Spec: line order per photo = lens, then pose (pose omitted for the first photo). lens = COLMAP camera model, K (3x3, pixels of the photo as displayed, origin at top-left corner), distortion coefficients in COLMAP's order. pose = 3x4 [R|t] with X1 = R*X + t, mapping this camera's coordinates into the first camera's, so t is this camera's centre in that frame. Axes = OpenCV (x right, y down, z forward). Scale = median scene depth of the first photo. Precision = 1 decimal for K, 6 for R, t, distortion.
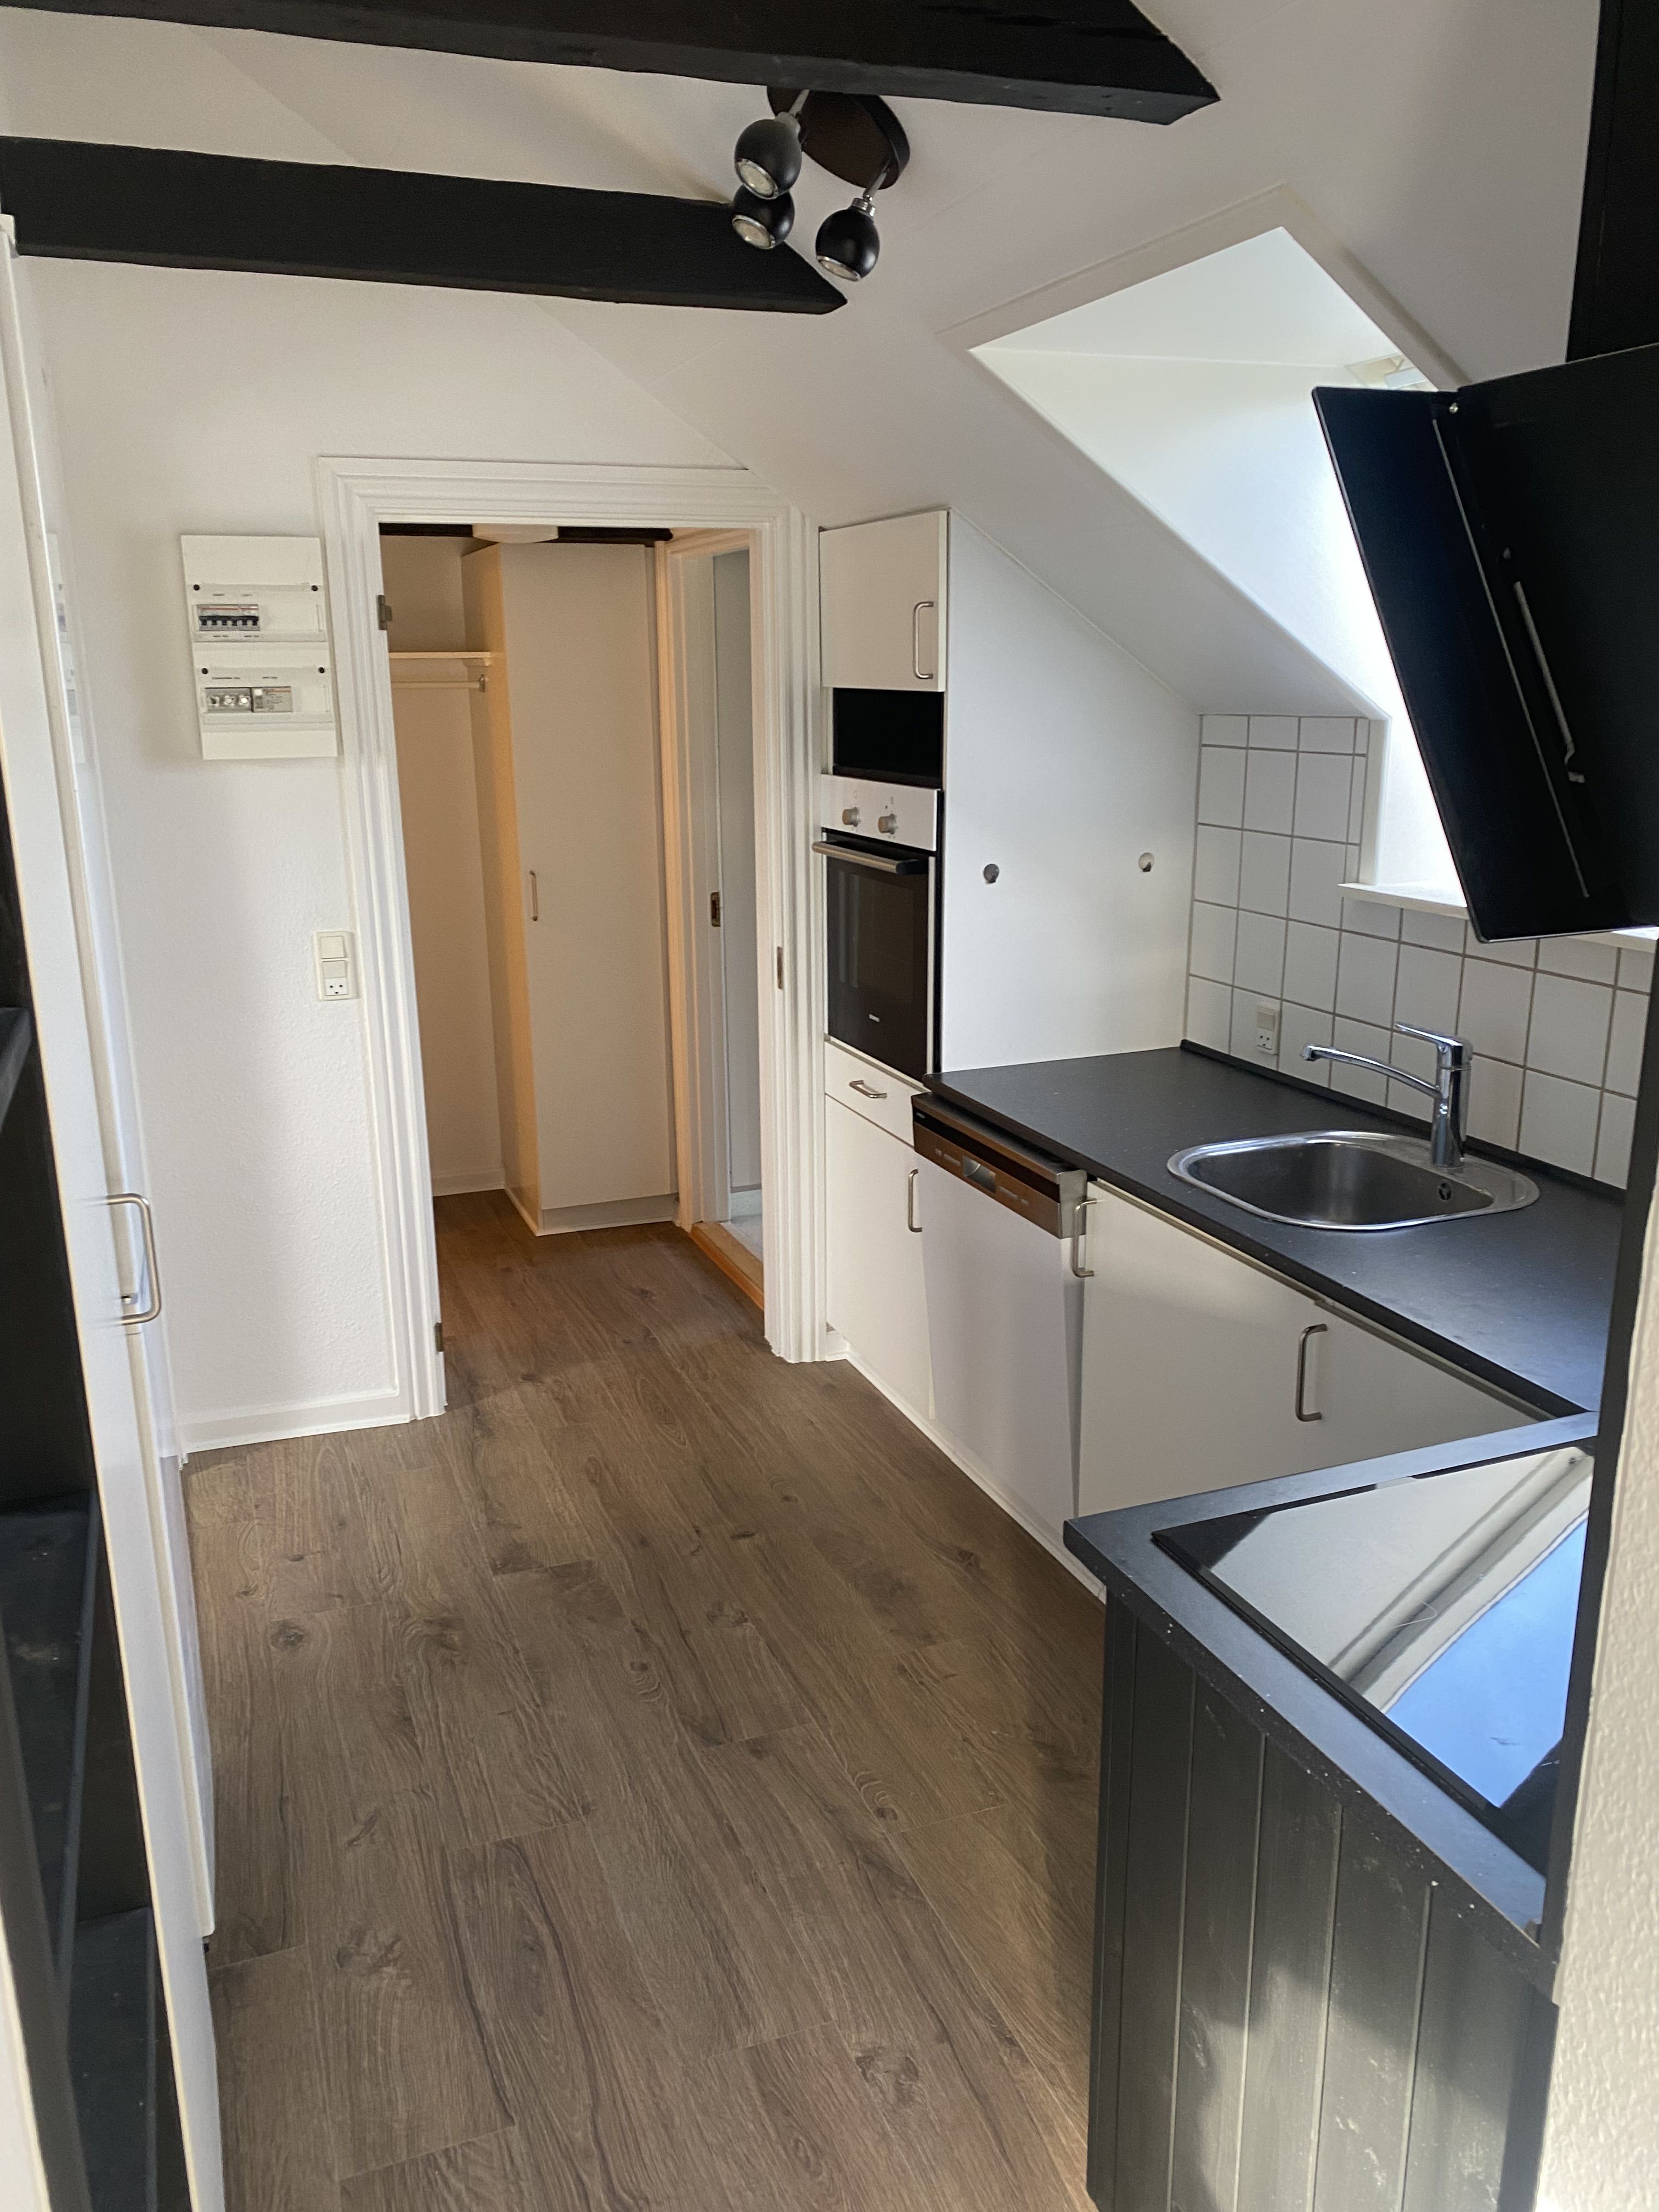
lens RADIAL K [[1695.4, 0, 832.0], [0, 1695.4, 1119.1], [0, 0, 1]] dist [-0.006197, 0.001990]
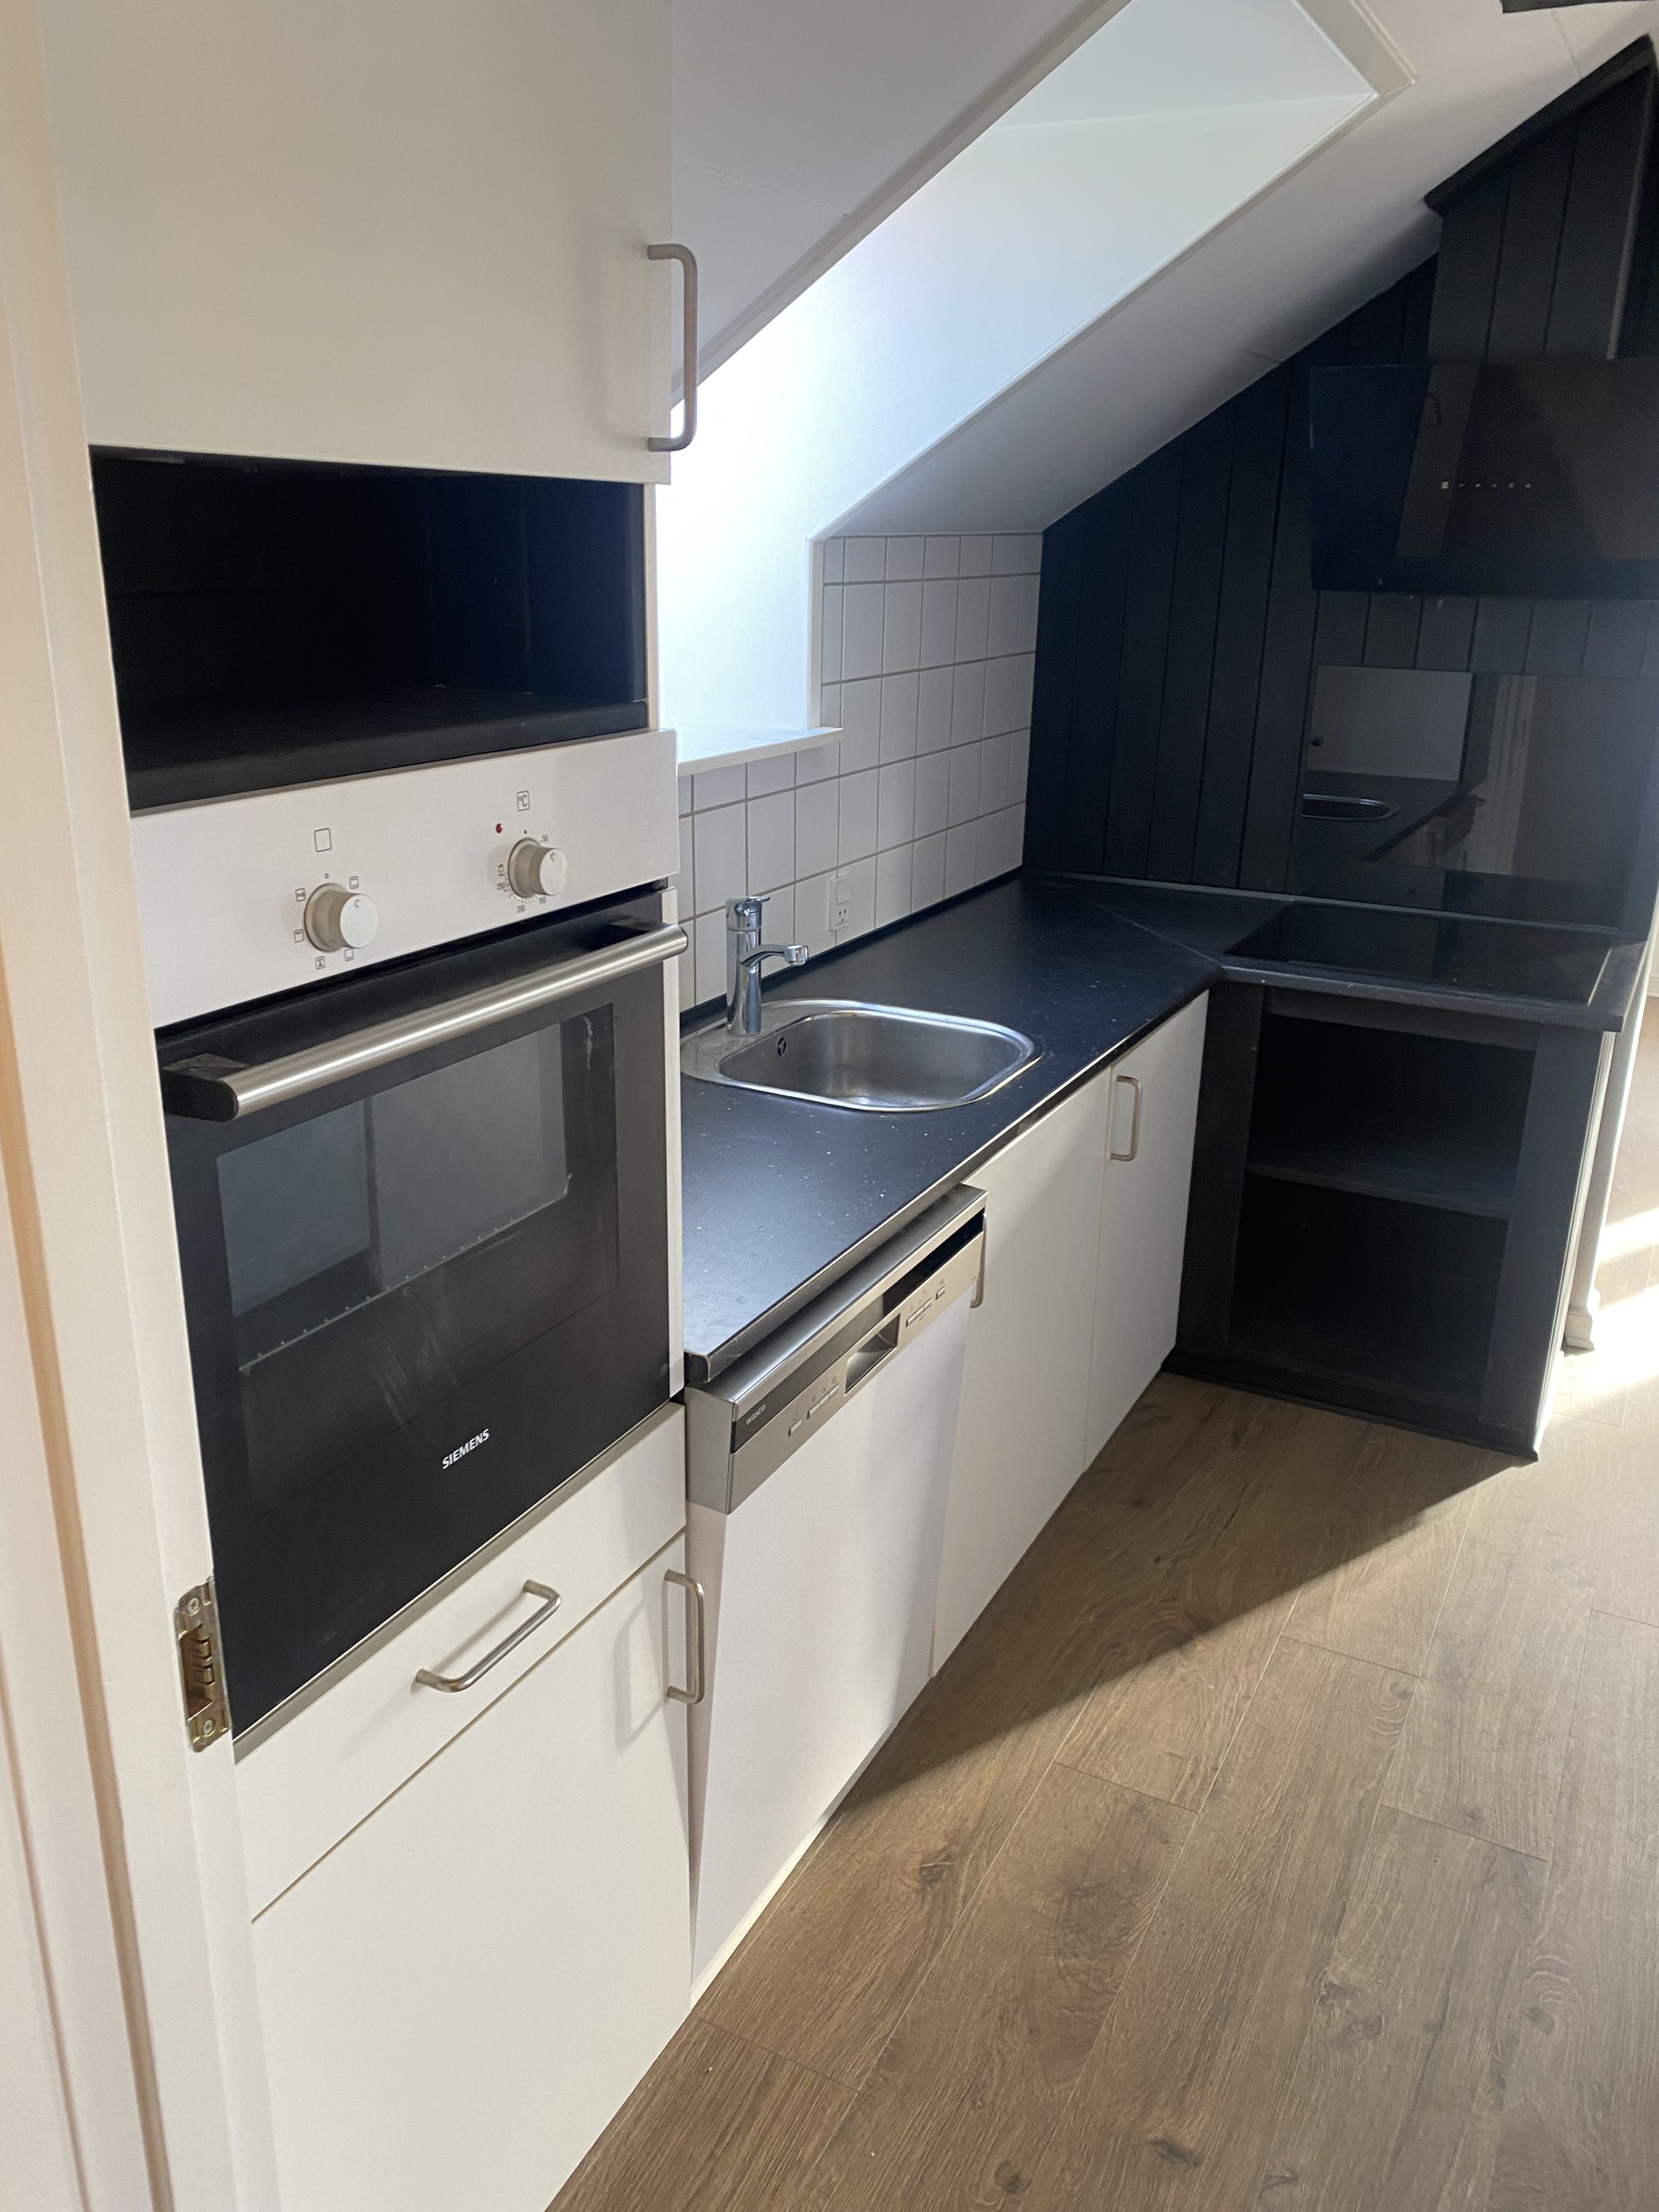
lens RADIAL K [[1695.4, 0, 812.5], [0, 1695.4, 1088.3], [0, 0, 1]] dist [-0.006197, 0.001990]
pose [[-0.645726, -0.248259, 0.722084, -0.407676], [0.183965, 0.867232, 0.462673, -0.440738], [-0.741077, 0.431598, -0.514323, 1.802798]]
